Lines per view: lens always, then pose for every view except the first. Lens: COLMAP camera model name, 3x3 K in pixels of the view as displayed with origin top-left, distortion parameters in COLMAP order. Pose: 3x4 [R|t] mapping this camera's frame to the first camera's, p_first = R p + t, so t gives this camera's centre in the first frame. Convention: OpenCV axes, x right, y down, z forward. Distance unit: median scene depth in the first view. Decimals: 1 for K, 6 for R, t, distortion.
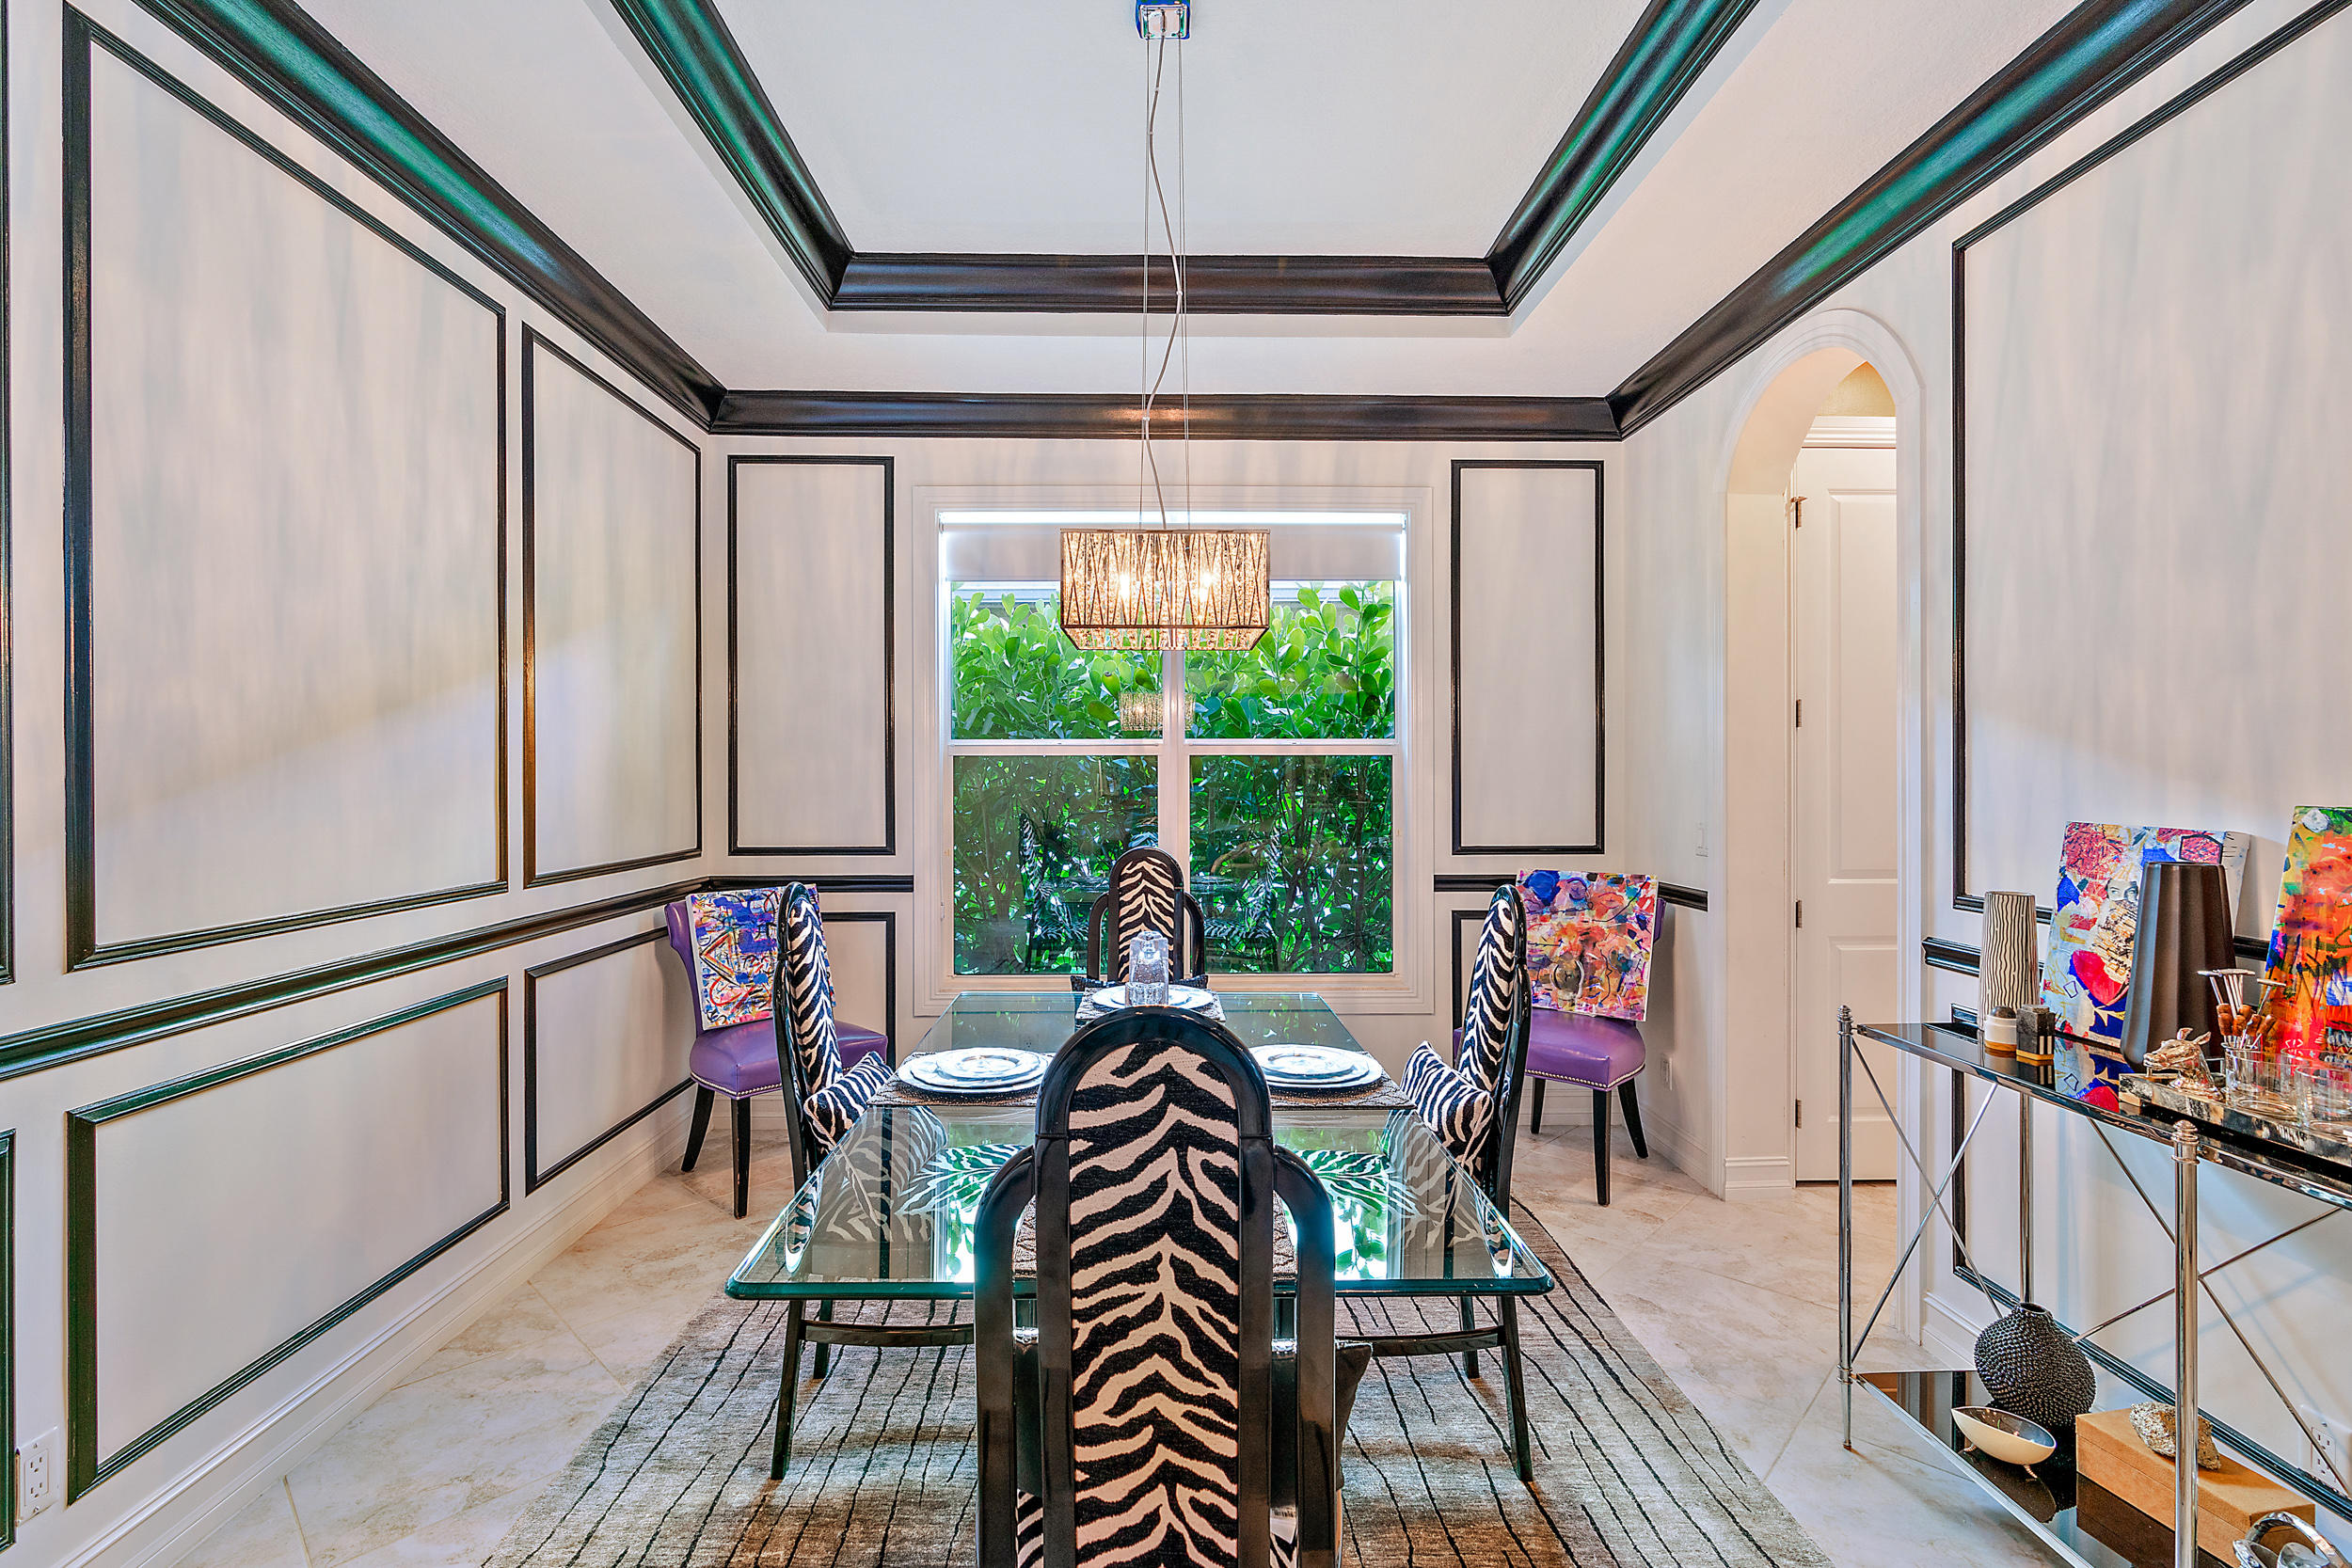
lens RADIAL K [[1071.4, 0, 1166.0], [0, 1071.4, 777.4], [0, 0, 1]] dist [-0.010050, 0.001240]
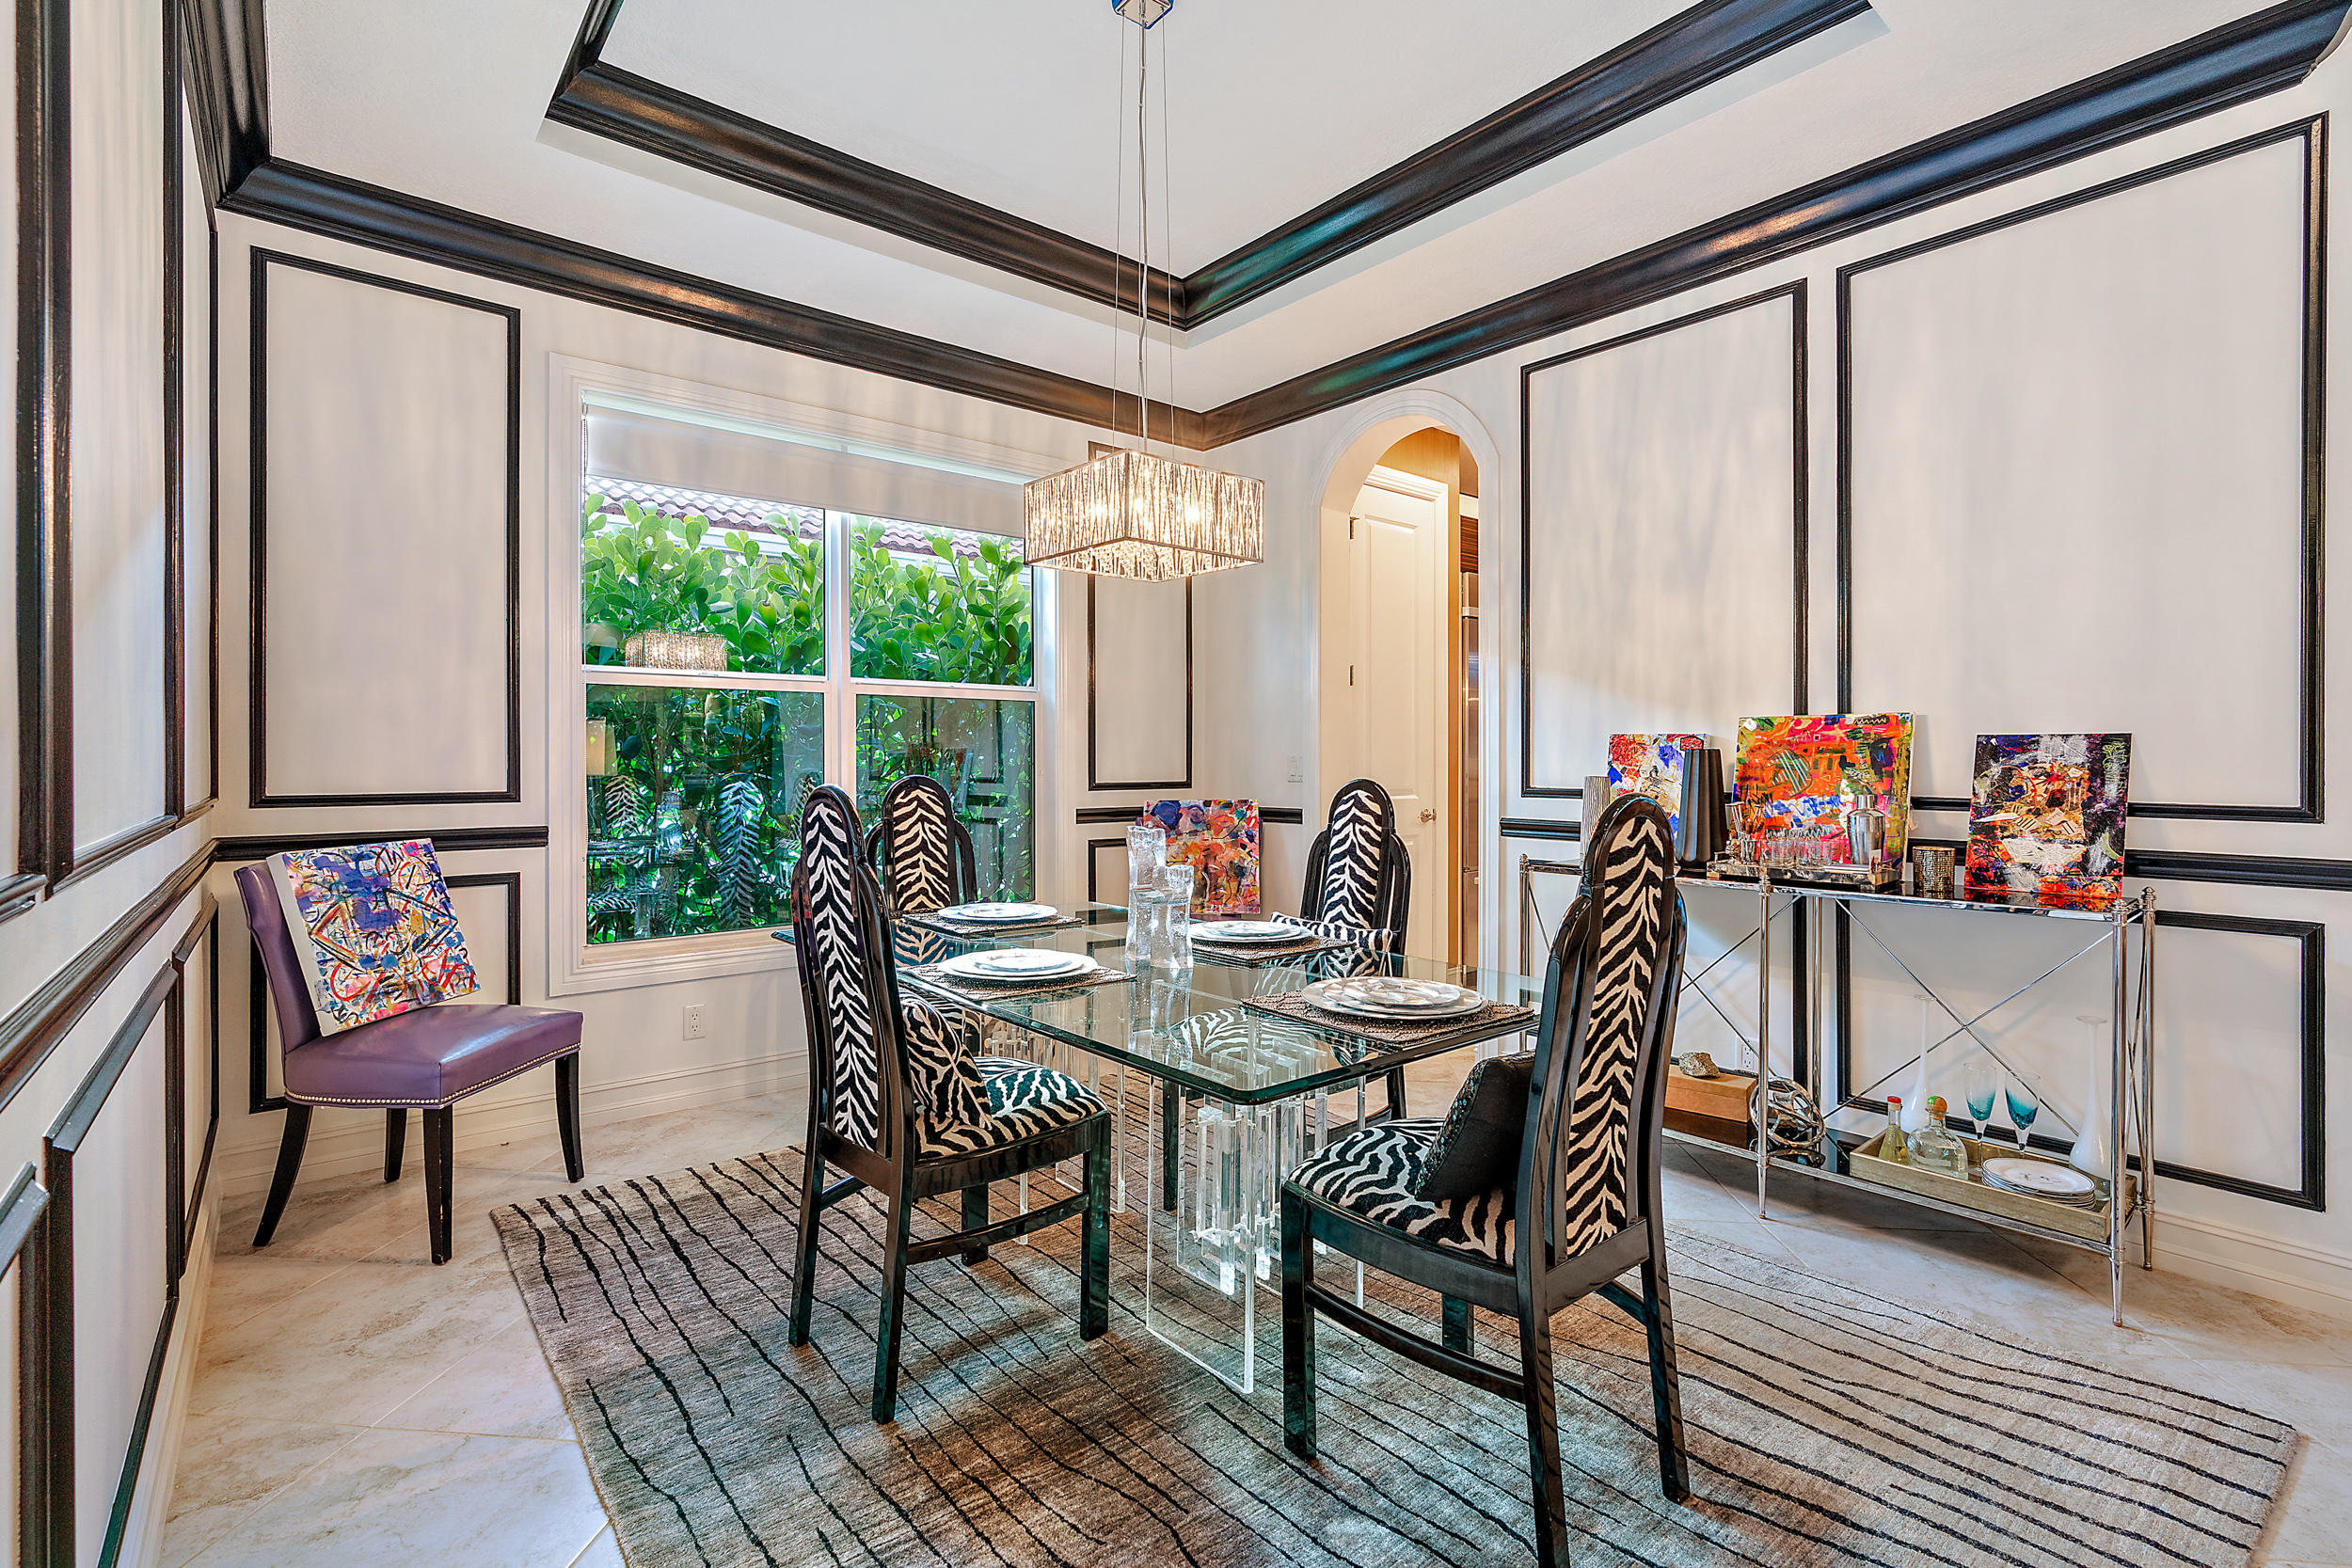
lens RADIAL K [[1067.2, 0, 1181.2], [0, 1067.2, 765.8], [0, 0, 1]] dist [-0.020979, 0.009177]
pose [[0.778632, -0.002229, 0.627477, -0.418348], [0.001105, 0.999997, 0.002181, 0.050192], [-0.627480, -0.001004, 0.778632, 0.072004]]
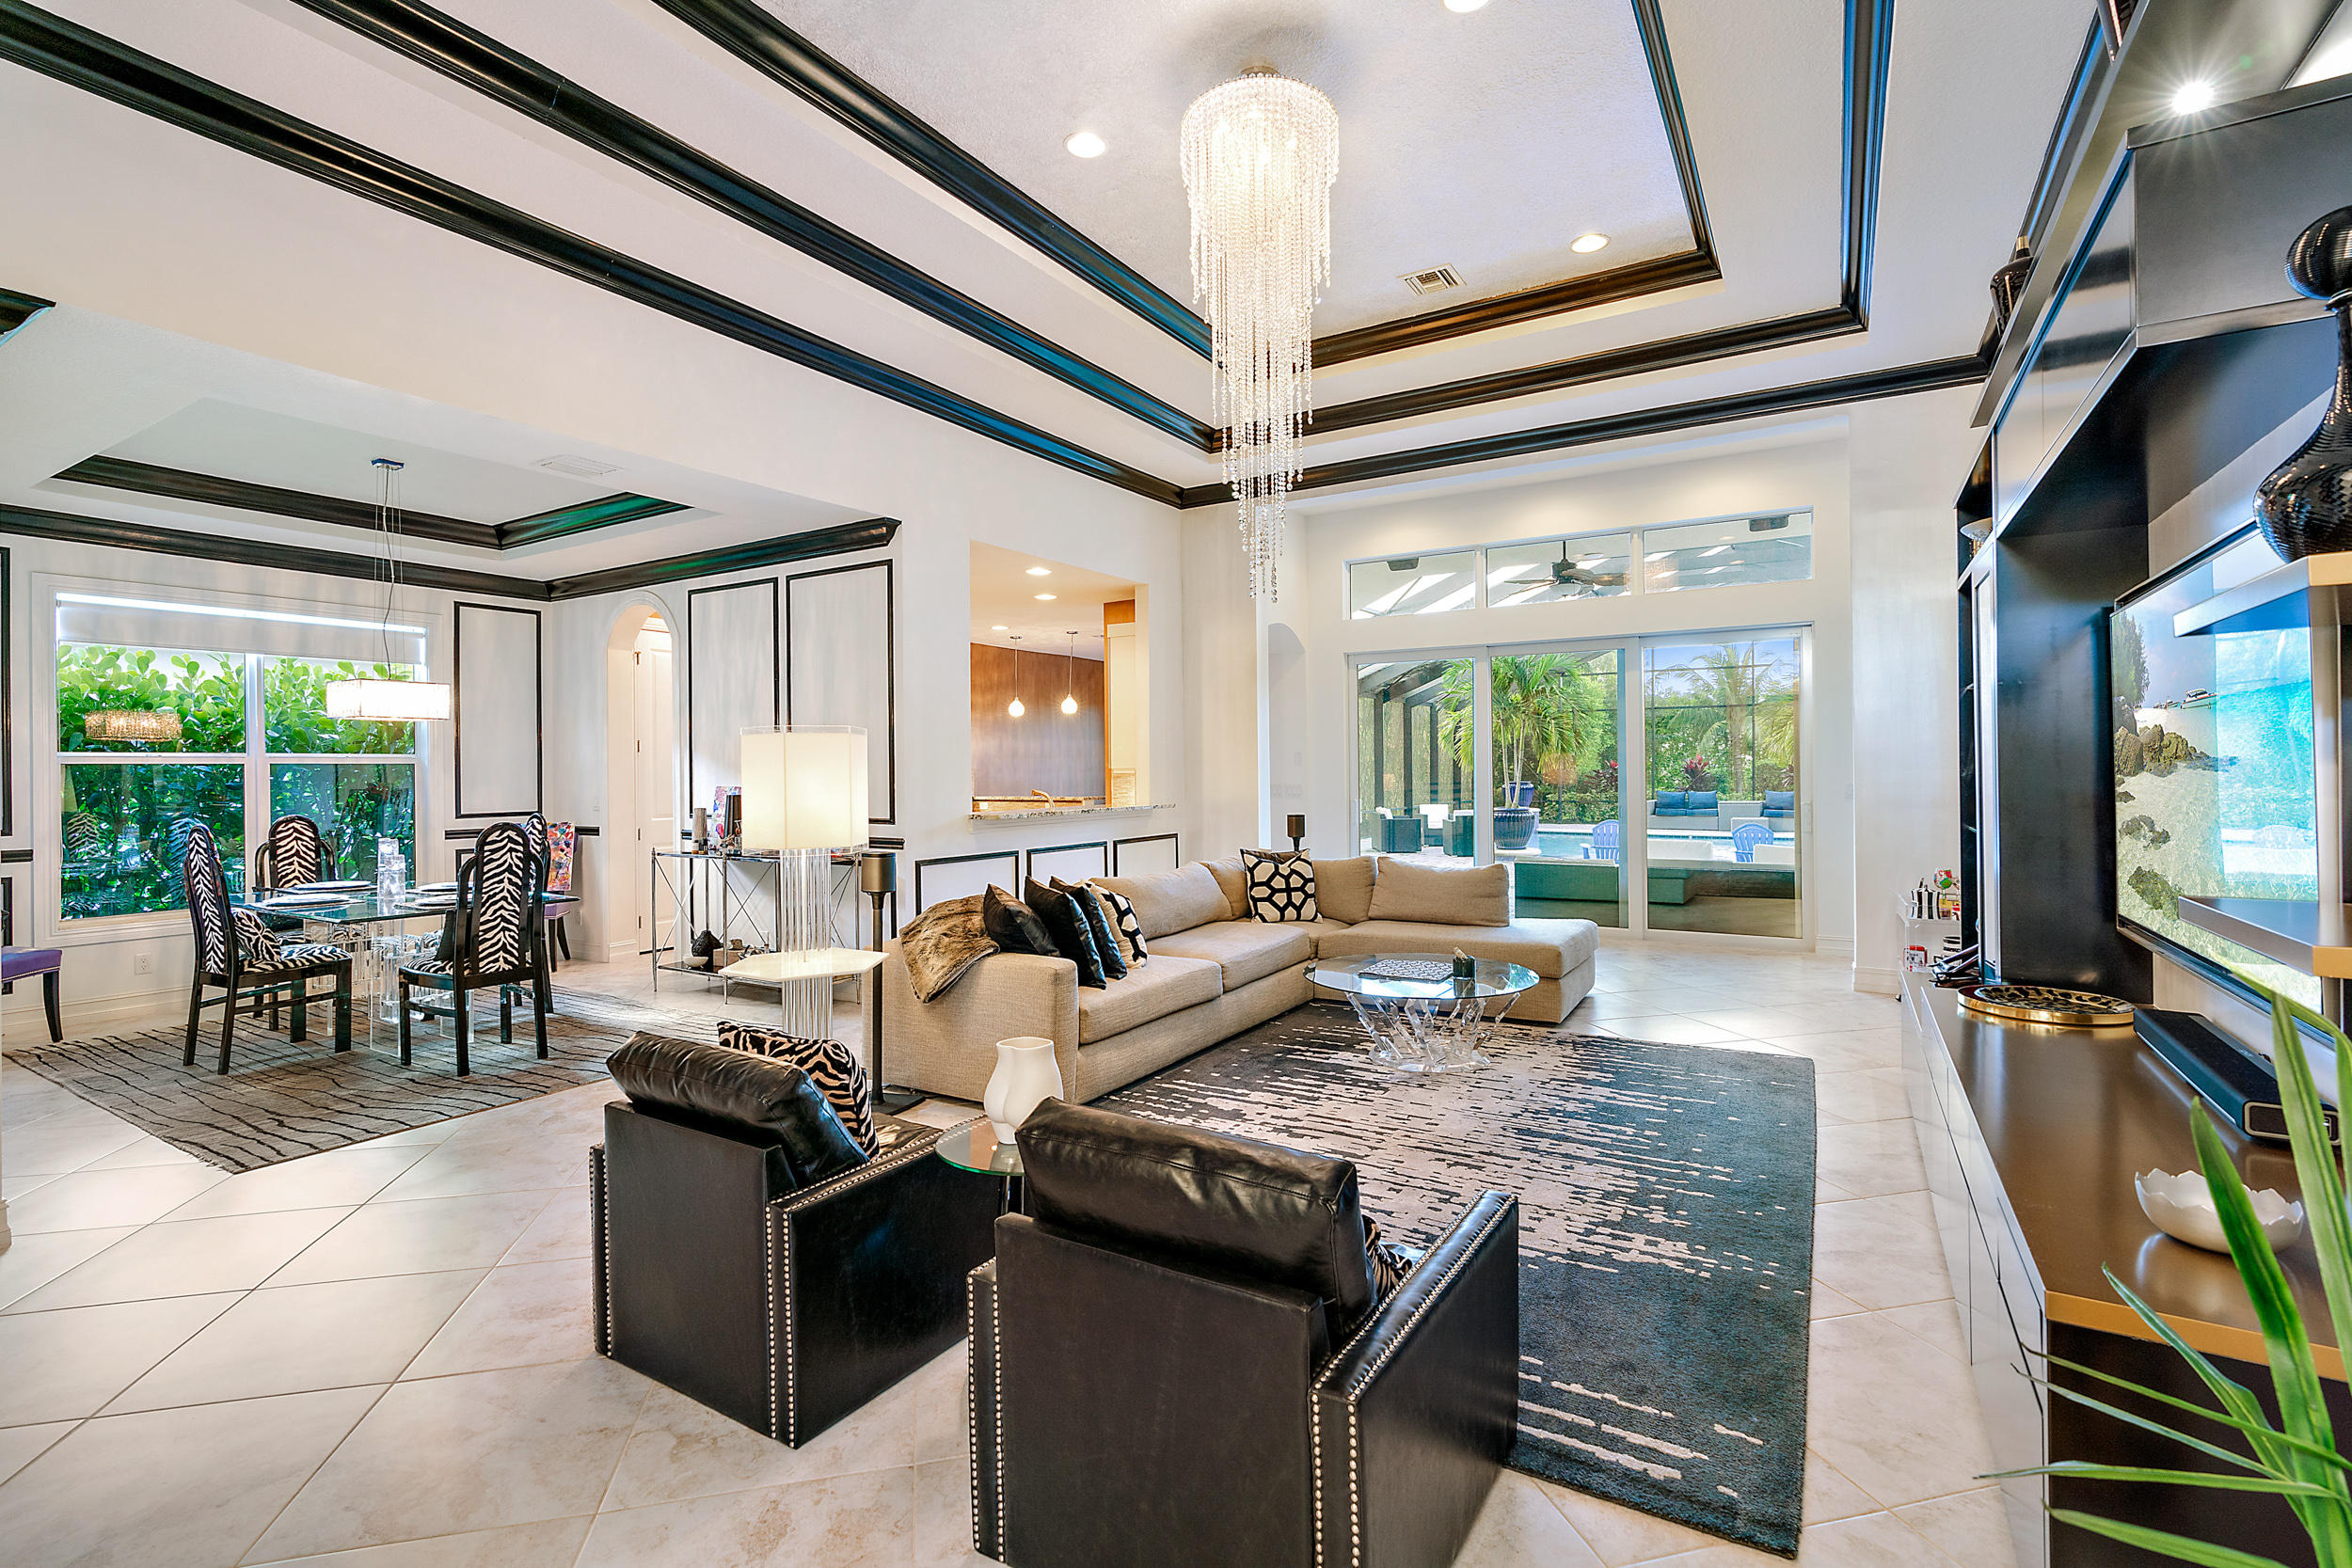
lens RADIAL K [[1067.2, 0, 1181.2], [0, 1067.2, 765.8], [0, 0, 1]] dist [-0.020979, 0.009177]
pose [[0.536915, -0.001406, 0.843635, -0.674938], [0.011506, 0.999918, -0.005656, 0.007951], [-0.843558, 0.012744, 0.536887, -1.153391]]
